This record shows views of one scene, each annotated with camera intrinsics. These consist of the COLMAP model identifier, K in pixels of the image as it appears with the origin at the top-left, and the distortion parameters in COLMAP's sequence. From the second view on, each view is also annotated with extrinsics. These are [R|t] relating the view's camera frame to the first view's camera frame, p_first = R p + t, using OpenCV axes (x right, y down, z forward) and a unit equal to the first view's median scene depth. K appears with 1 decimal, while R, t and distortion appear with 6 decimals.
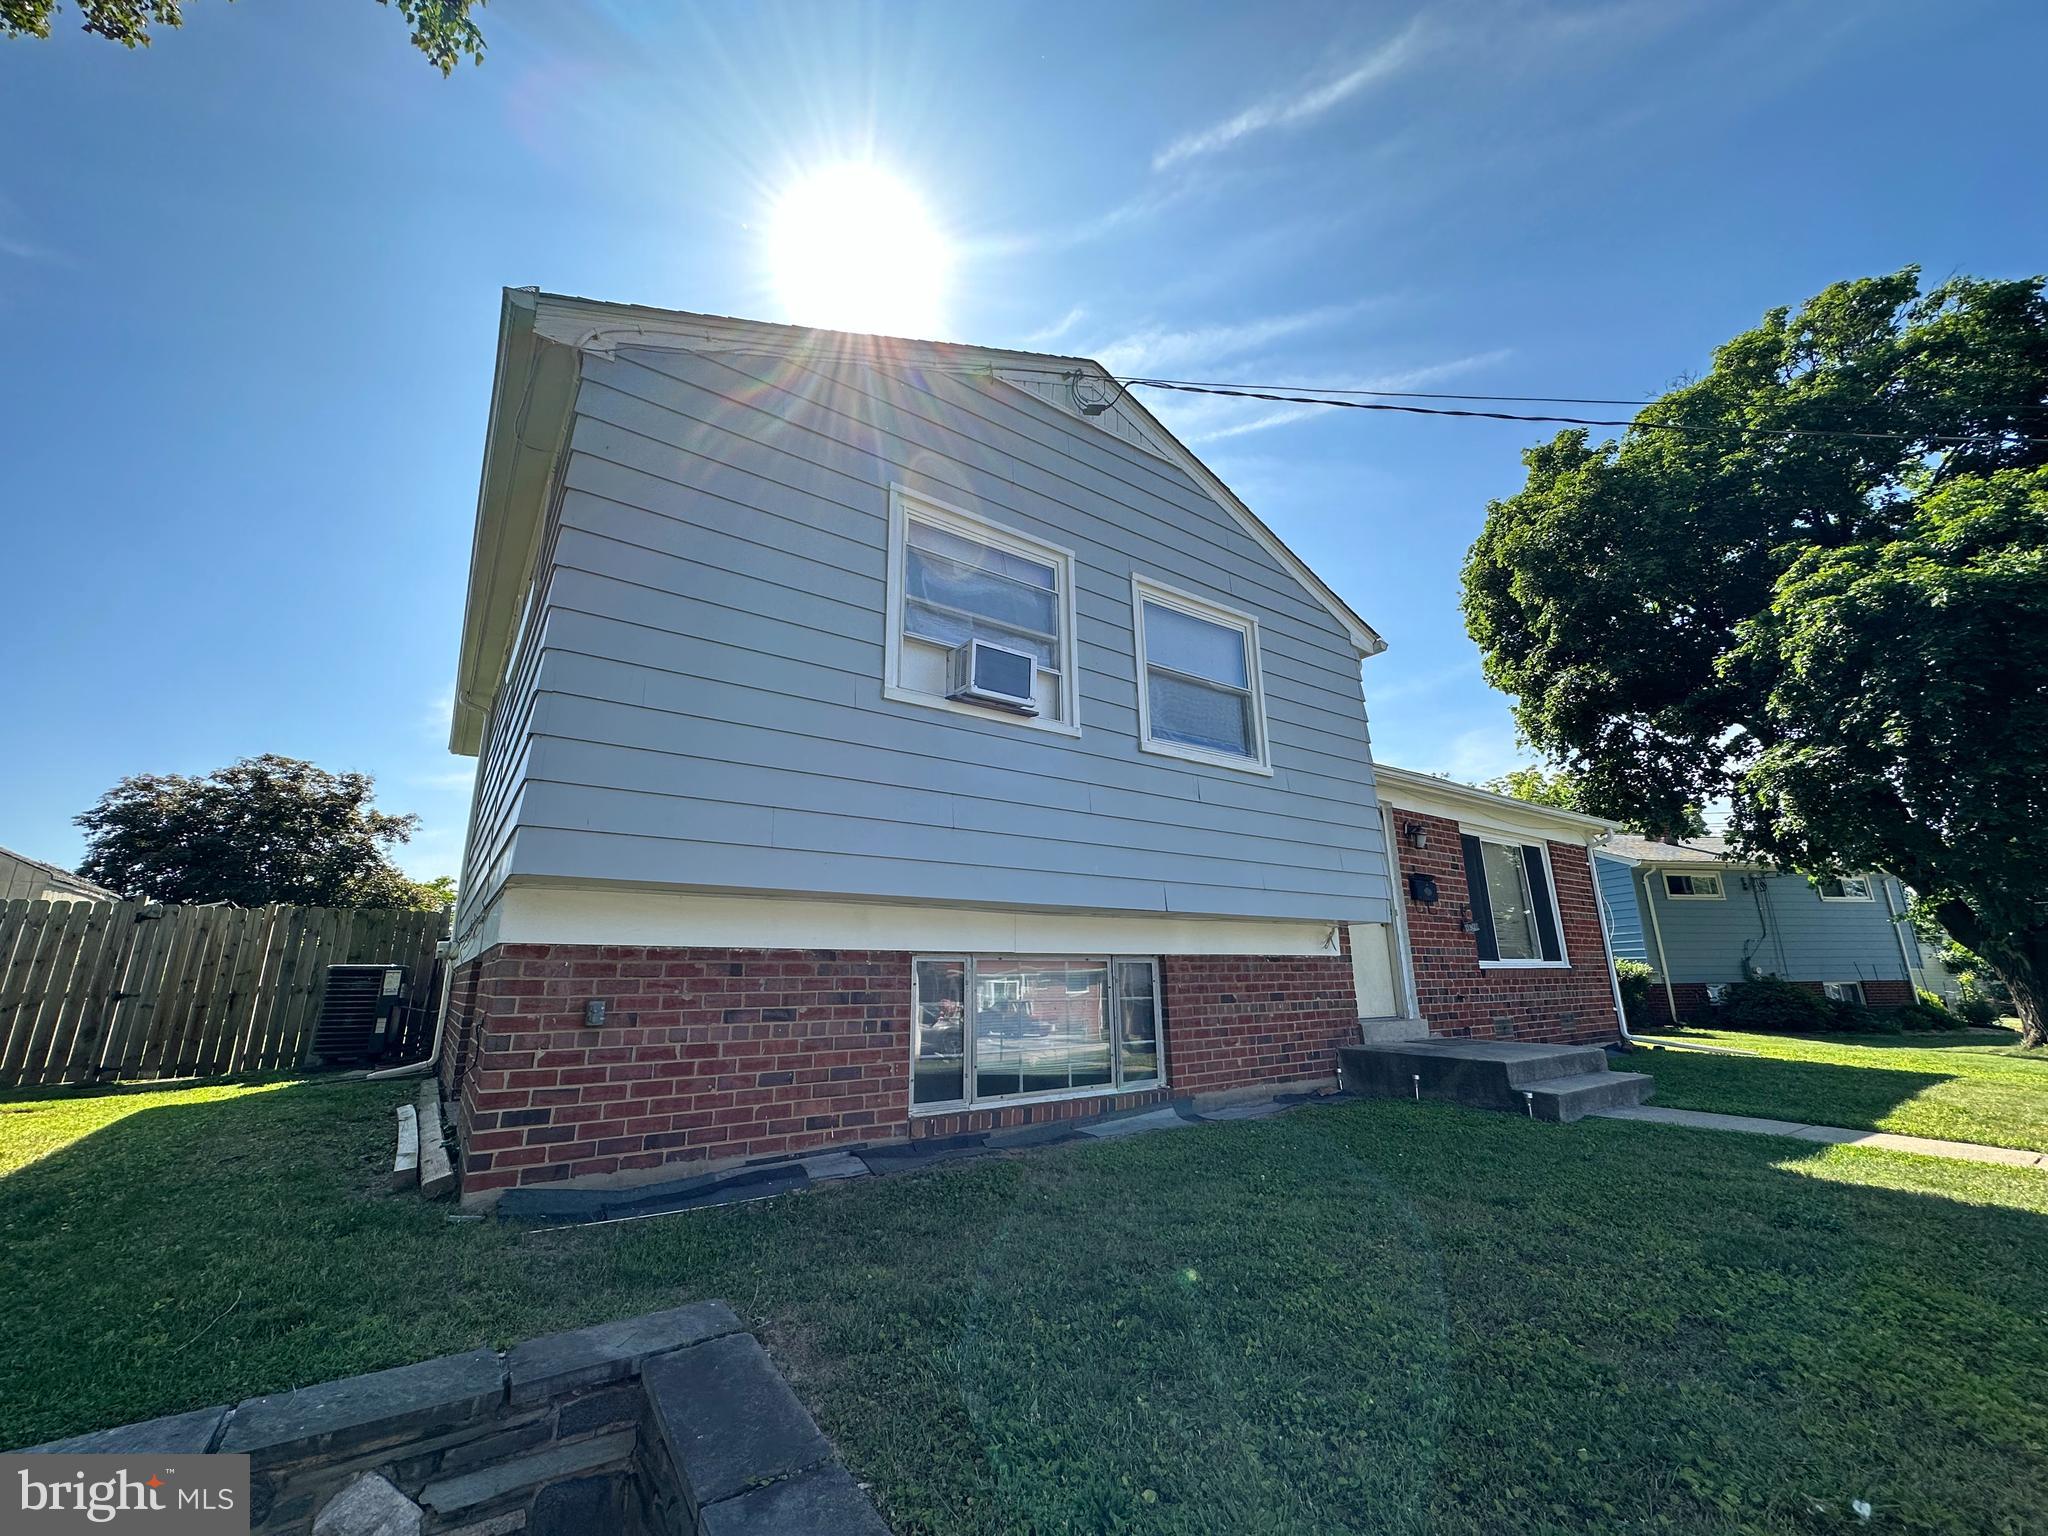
lens RADIAL K [[813.7, 0, 1016.7], [0, 813.7, 758.4], [0, 0, 1]] dist [-0.001620, 0.000908]
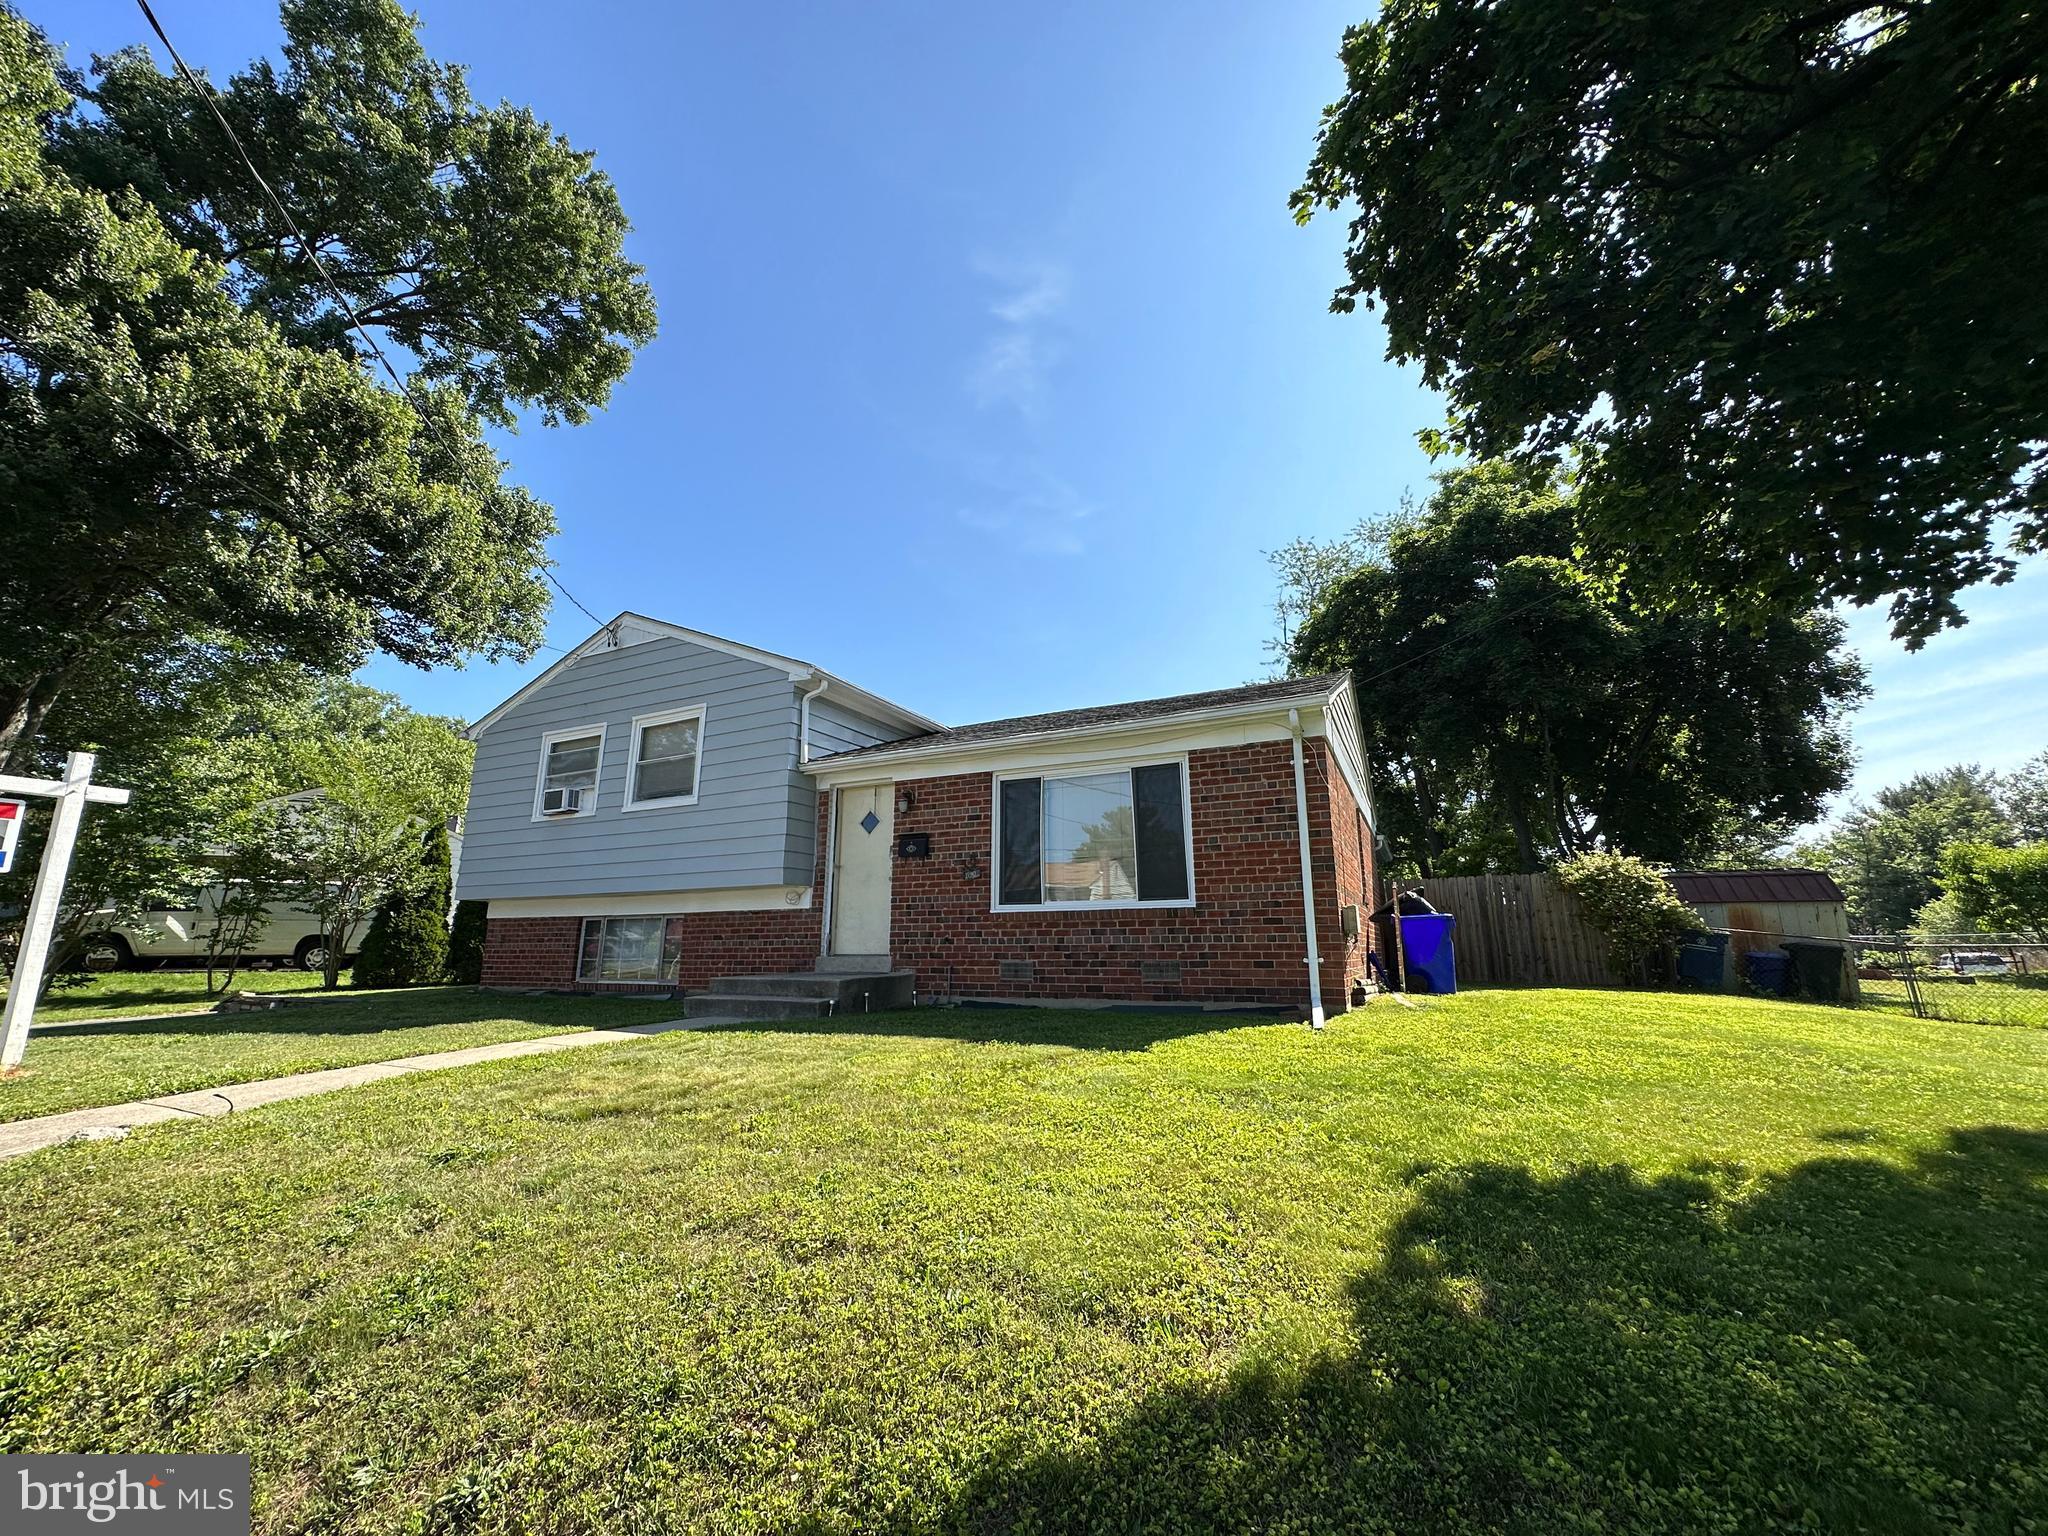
lens RADIAL K [[813.7, 0, 1023.7], [0, 813.7, 760.2], [0, 0, 1]] dist [-0.001620, 0.000908]
pose [[0.476717, -0.200052, -0.855991, 1.877571], [0.223143, 0.969404, -0.102285, 0.231407], [0.850264, -0.142247, 0.506771, 0.675231]]
